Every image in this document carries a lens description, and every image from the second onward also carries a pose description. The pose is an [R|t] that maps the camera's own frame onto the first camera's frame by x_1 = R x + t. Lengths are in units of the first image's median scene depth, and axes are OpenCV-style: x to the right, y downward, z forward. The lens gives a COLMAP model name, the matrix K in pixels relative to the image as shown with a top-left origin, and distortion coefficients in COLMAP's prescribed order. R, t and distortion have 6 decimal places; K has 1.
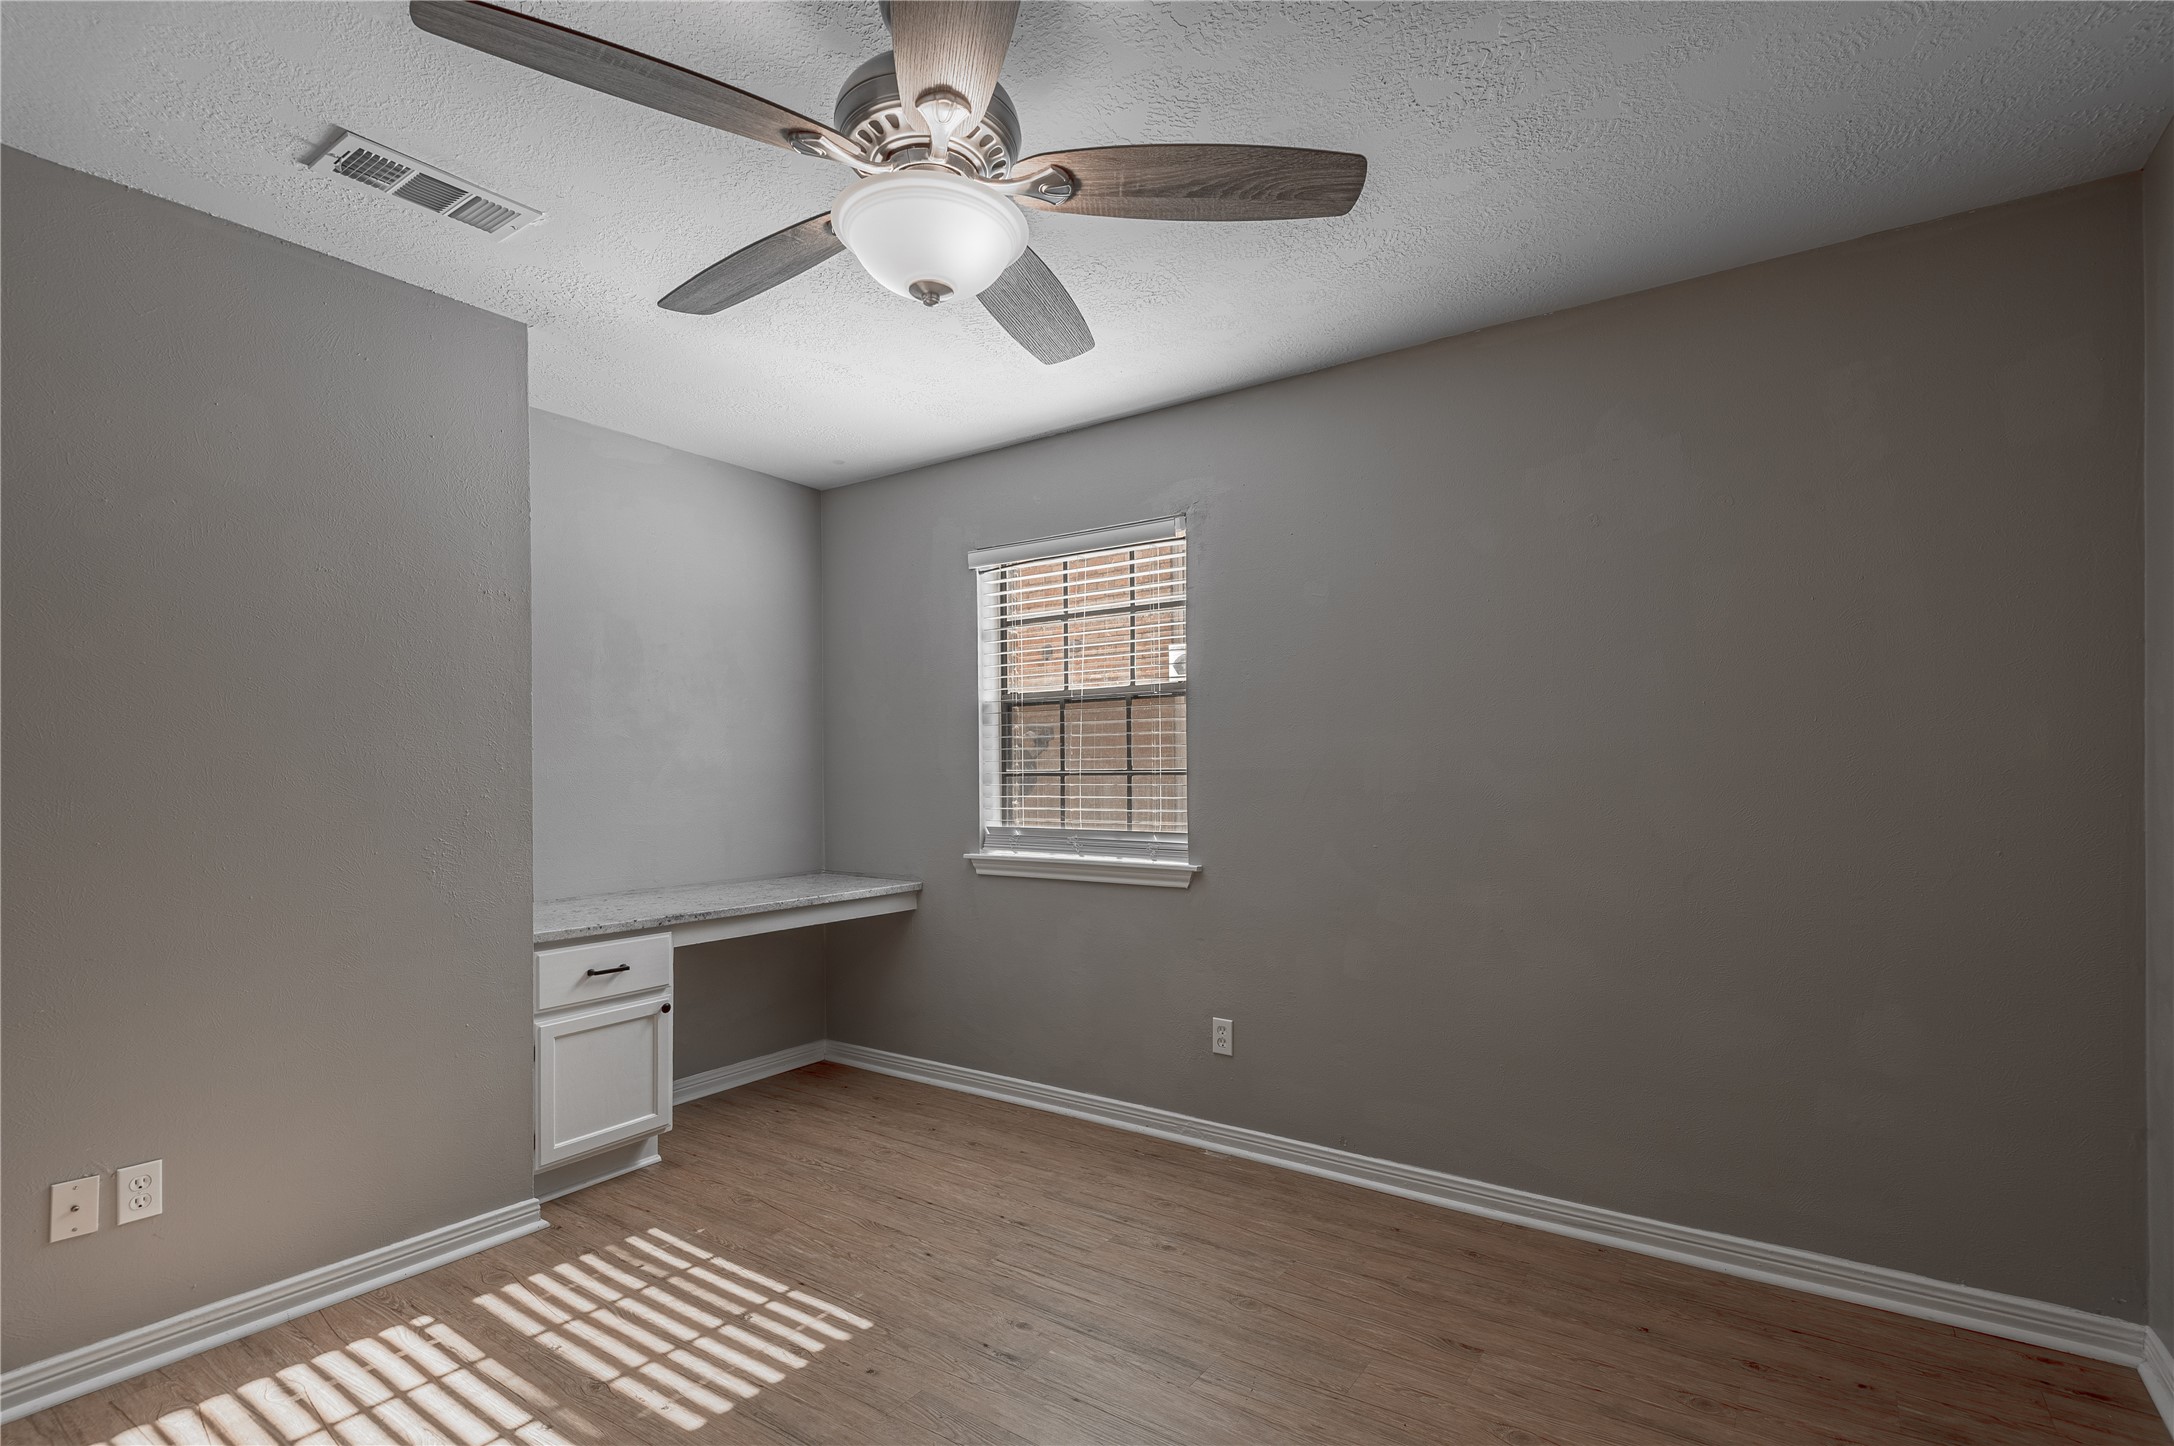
lens RADIAL K [[1007.8, 0, 1101.1], [0, 1007.8, 736.5], [0, 0, 1]] dist [0.018854, -0.014288]
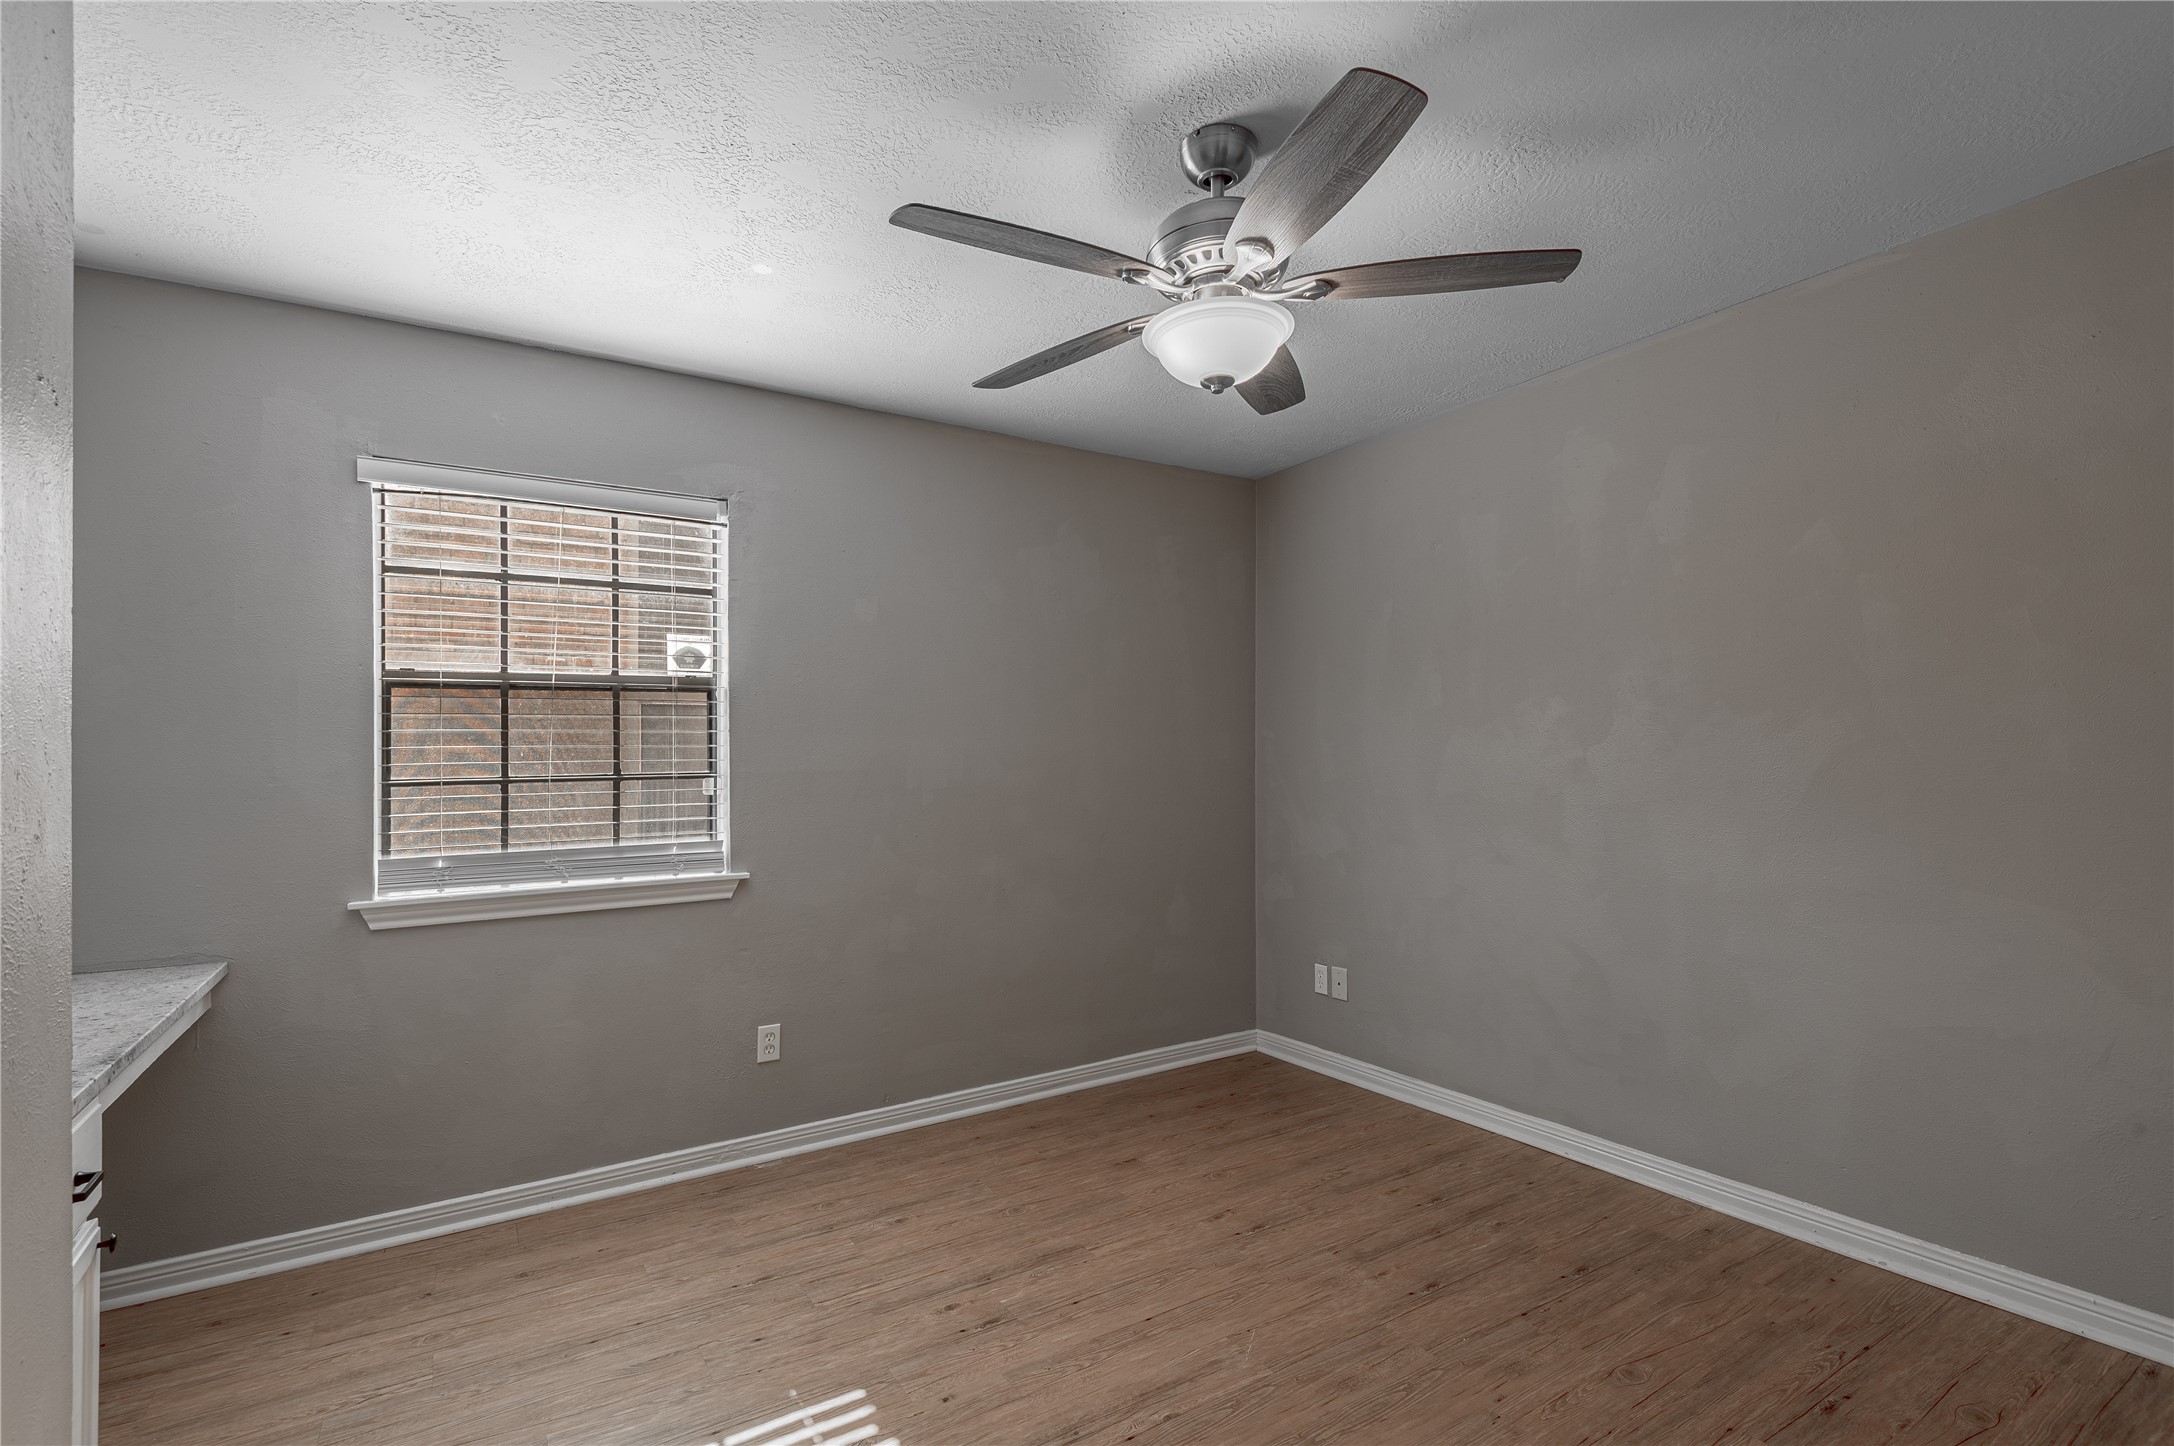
lens RADIAL K [[1007.8, 0, 1120.5], [0, 1007.8, 750.9], [0, 0, 1]] dist [0.018854, -0.014288]
pose [[0.370274, 0.012420, 0.928840, -0.663317], [-0.013634, 0.999876, -0.007935, 0.015554], [-0.928823, -0.009726, 0.370397, 0.316273]]
